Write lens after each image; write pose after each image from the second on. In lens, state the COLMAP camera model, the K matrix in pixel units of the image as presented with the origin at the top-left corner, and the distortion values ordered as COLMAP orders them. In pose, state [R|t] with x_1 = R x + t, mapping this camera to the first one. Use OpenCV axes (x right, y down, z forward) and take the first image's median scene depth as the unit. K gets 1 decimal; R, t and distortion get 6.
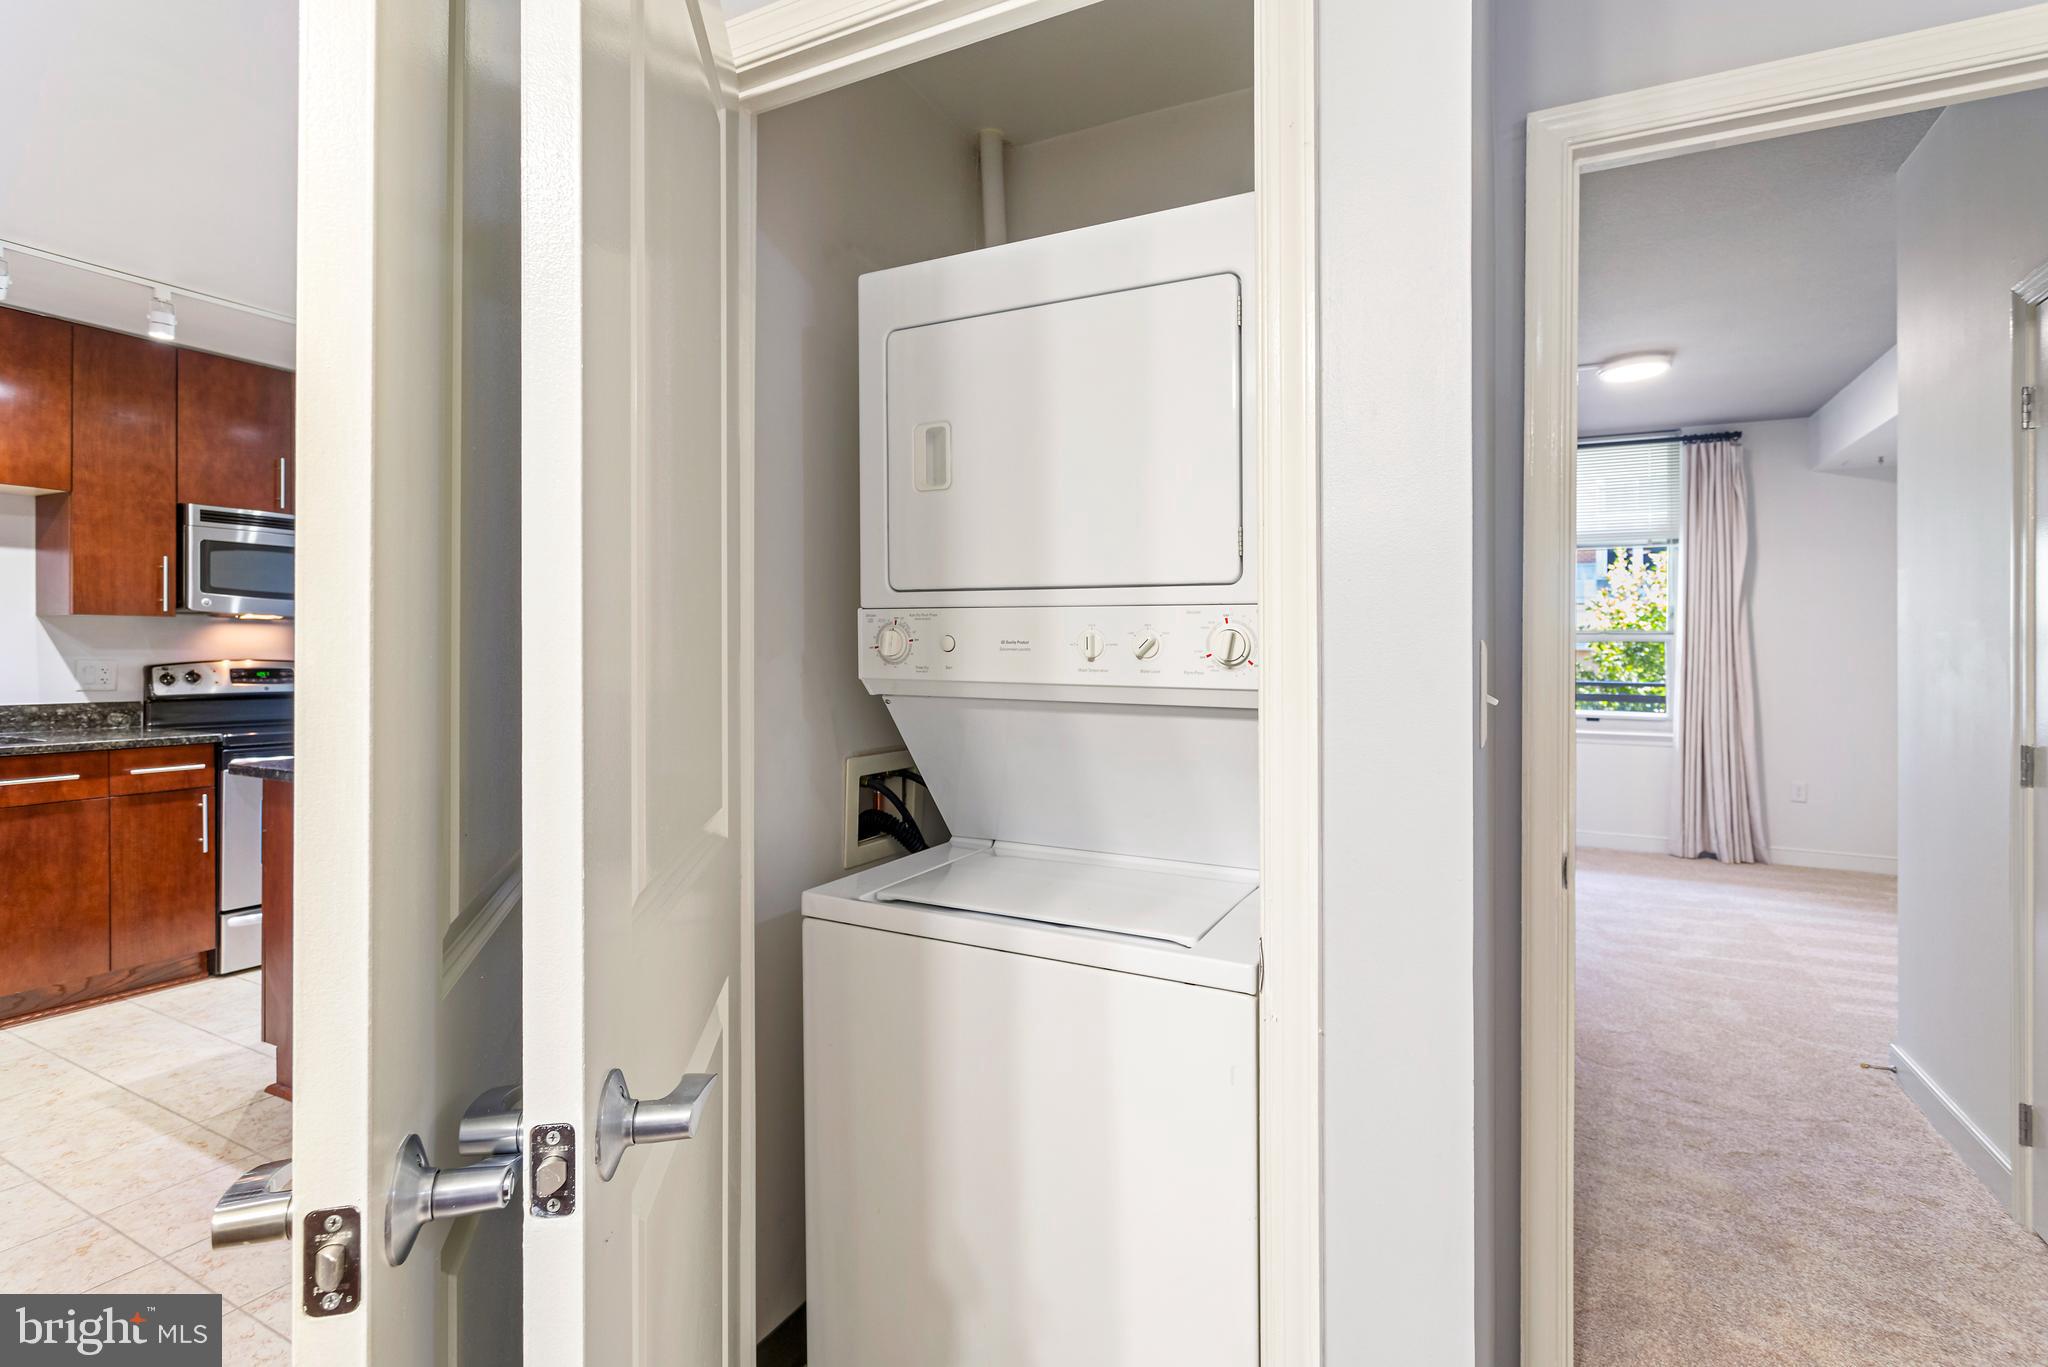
lens RADIAL K [[967.6, 0, 1020.9], [0, 967.6, 657.2], [0, 0, 1]] dist [0.001194, 0.000433]
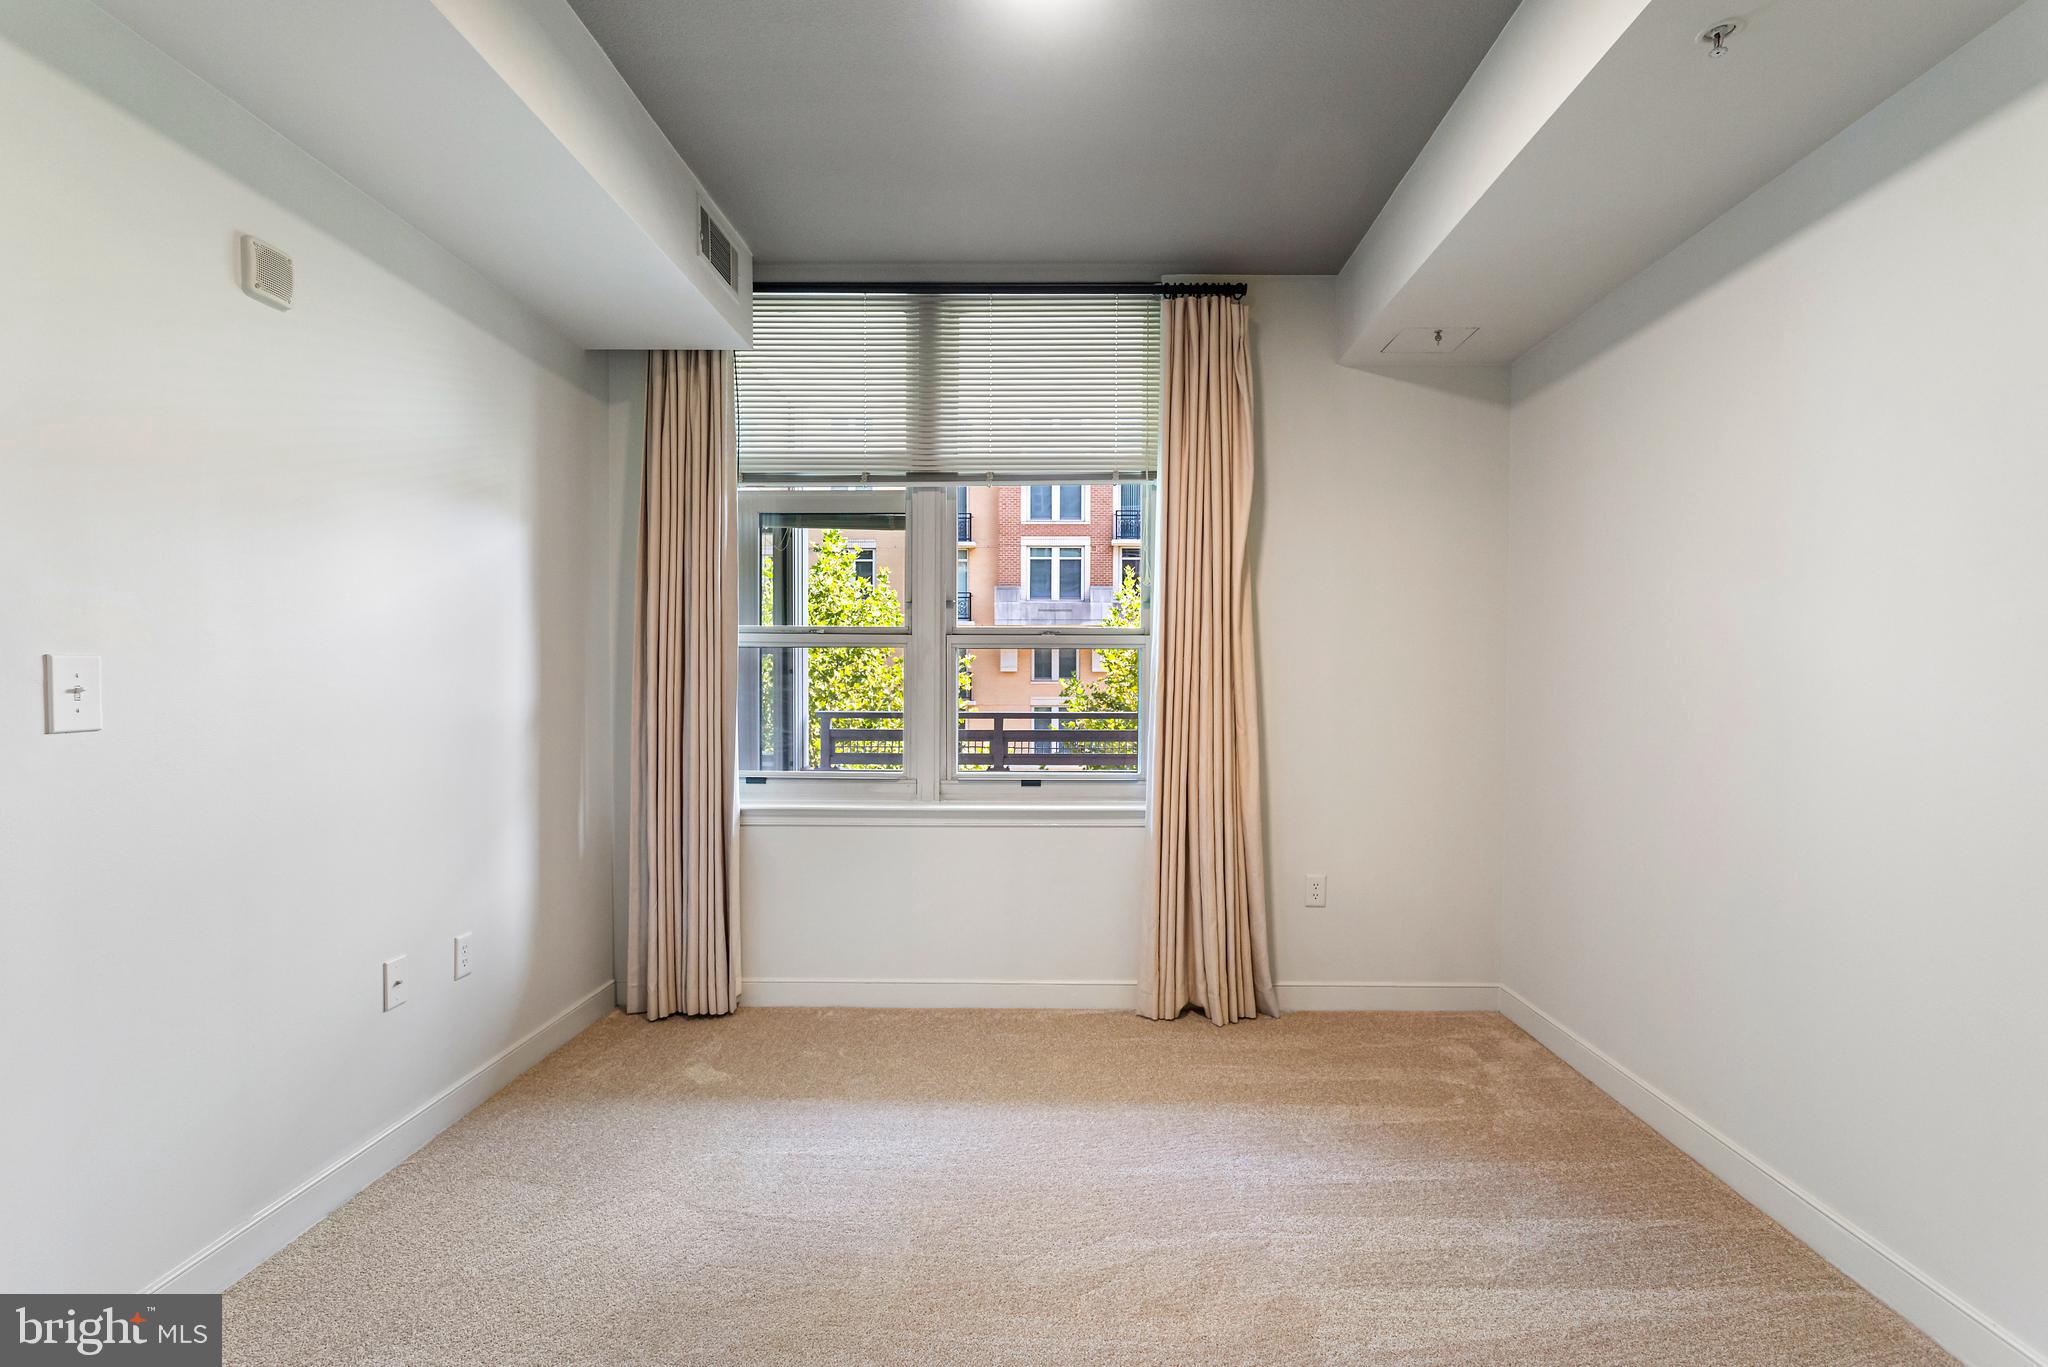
lens RADIAL K [[1000.9, 0, 1030.7], [0, 1000.9, 759.9], [0, 0, 1]] dist [-0.001168, 0.000359]
pose [[0.899922, -0.035702, 0.434586, 0.581708], [0.003574, 0.997213, 0.074521, 0.010735], [-0.436035, -0.065510, 0.897542, 0.815210]]
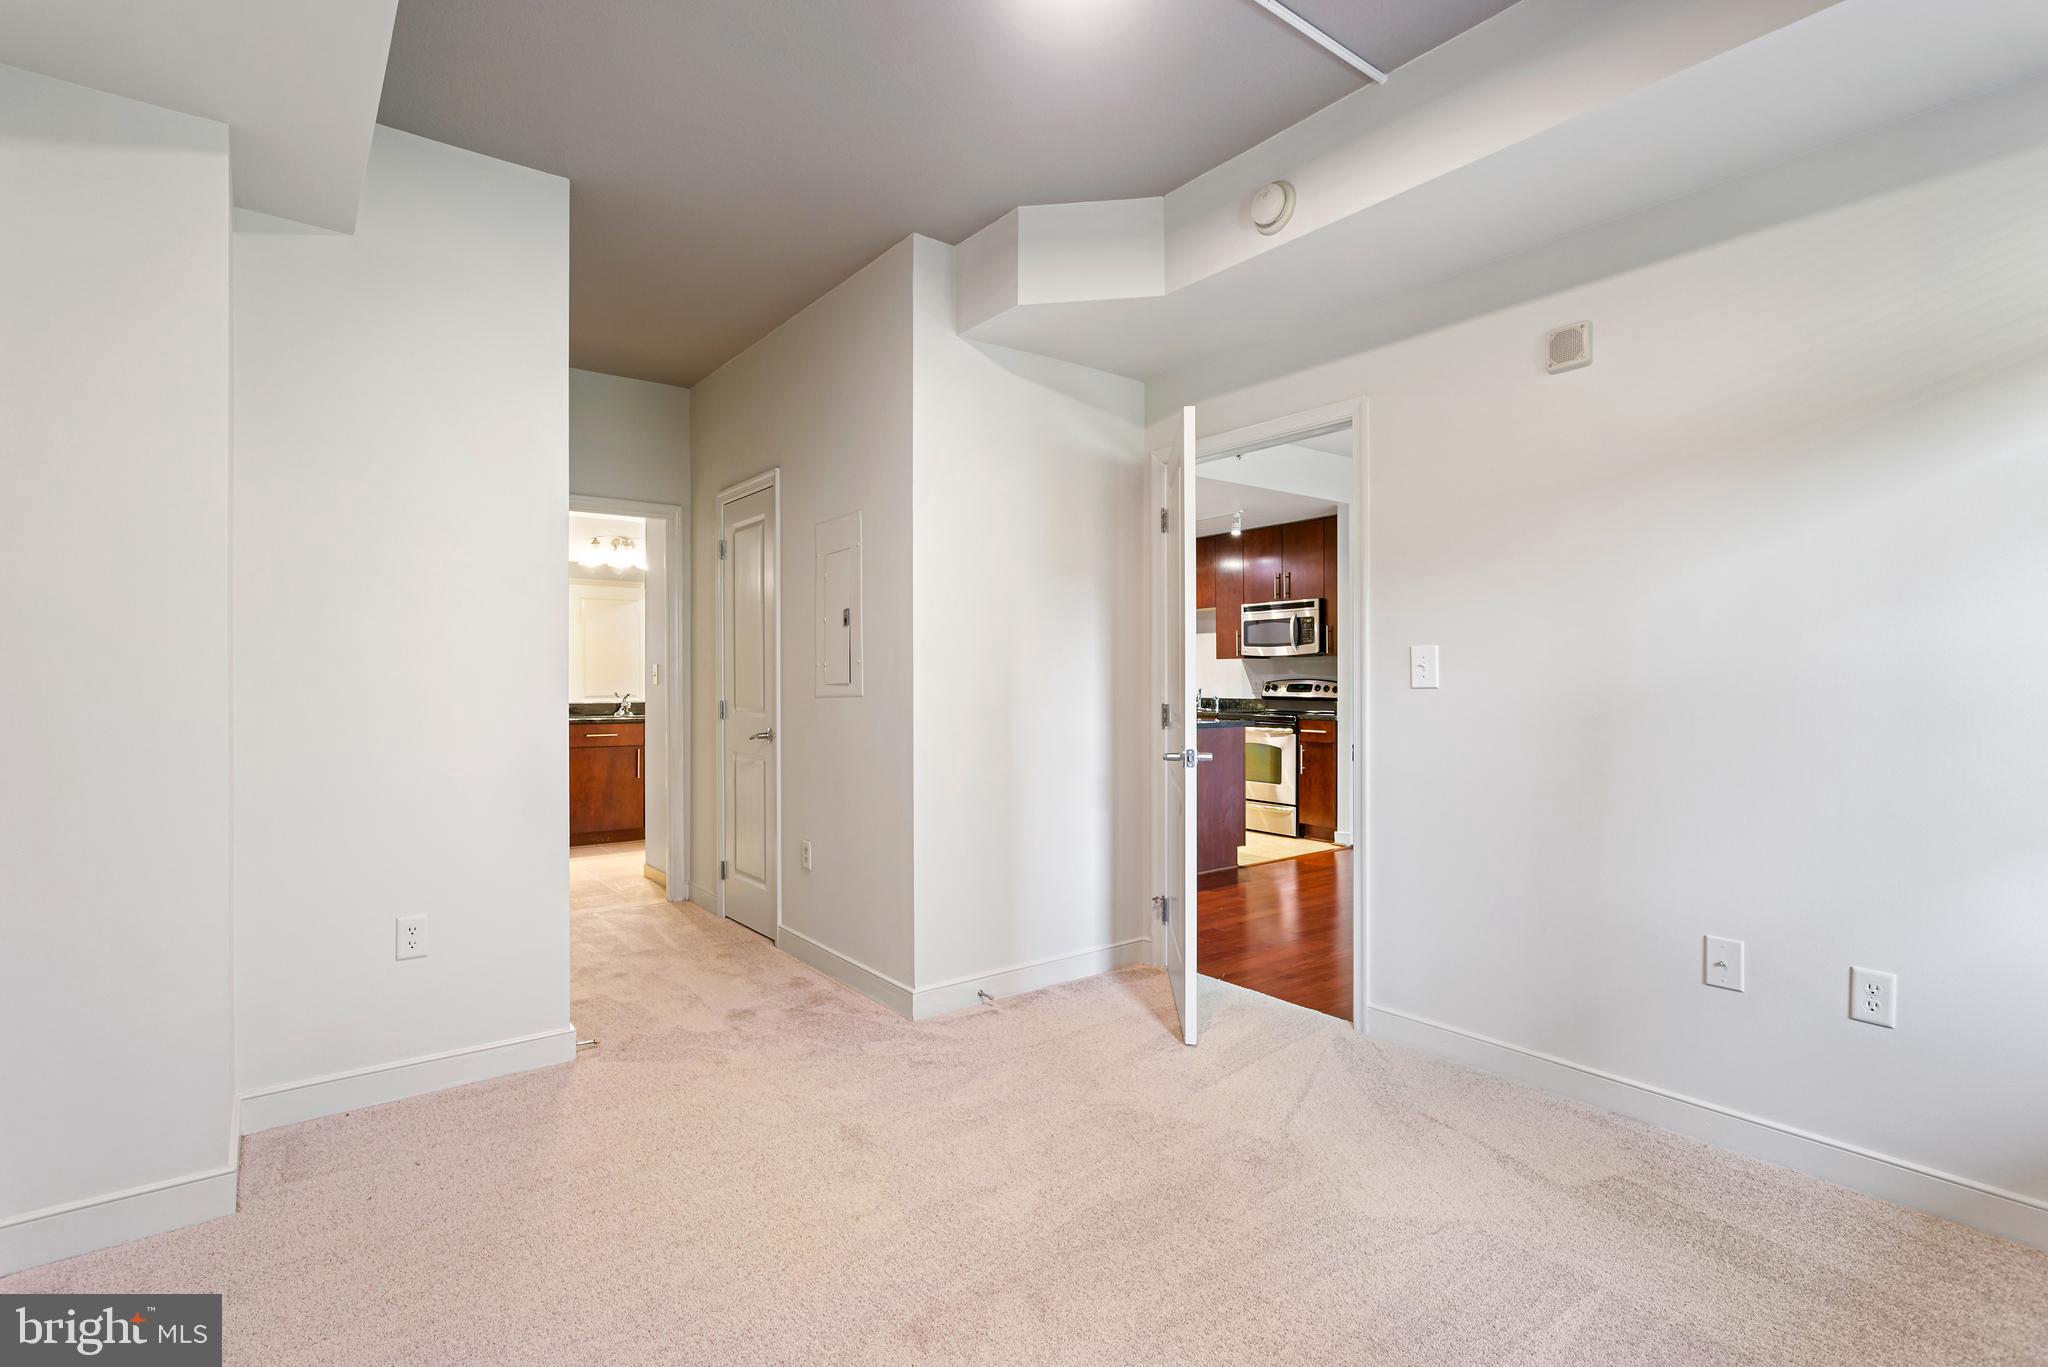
lens RADIAL K [[990.3, 0, 1017.9], [0, 990.3, 682.4], [0, 0, 1]] dist [0.002085, 0.000667]
pose [[-0.429556, -0.008714, -0.902998, 1.305459], [-0.009820, 0.999939, -0.004978, 0.026725], [0.902987, 0.006729, -0.429616, 1.486693]]
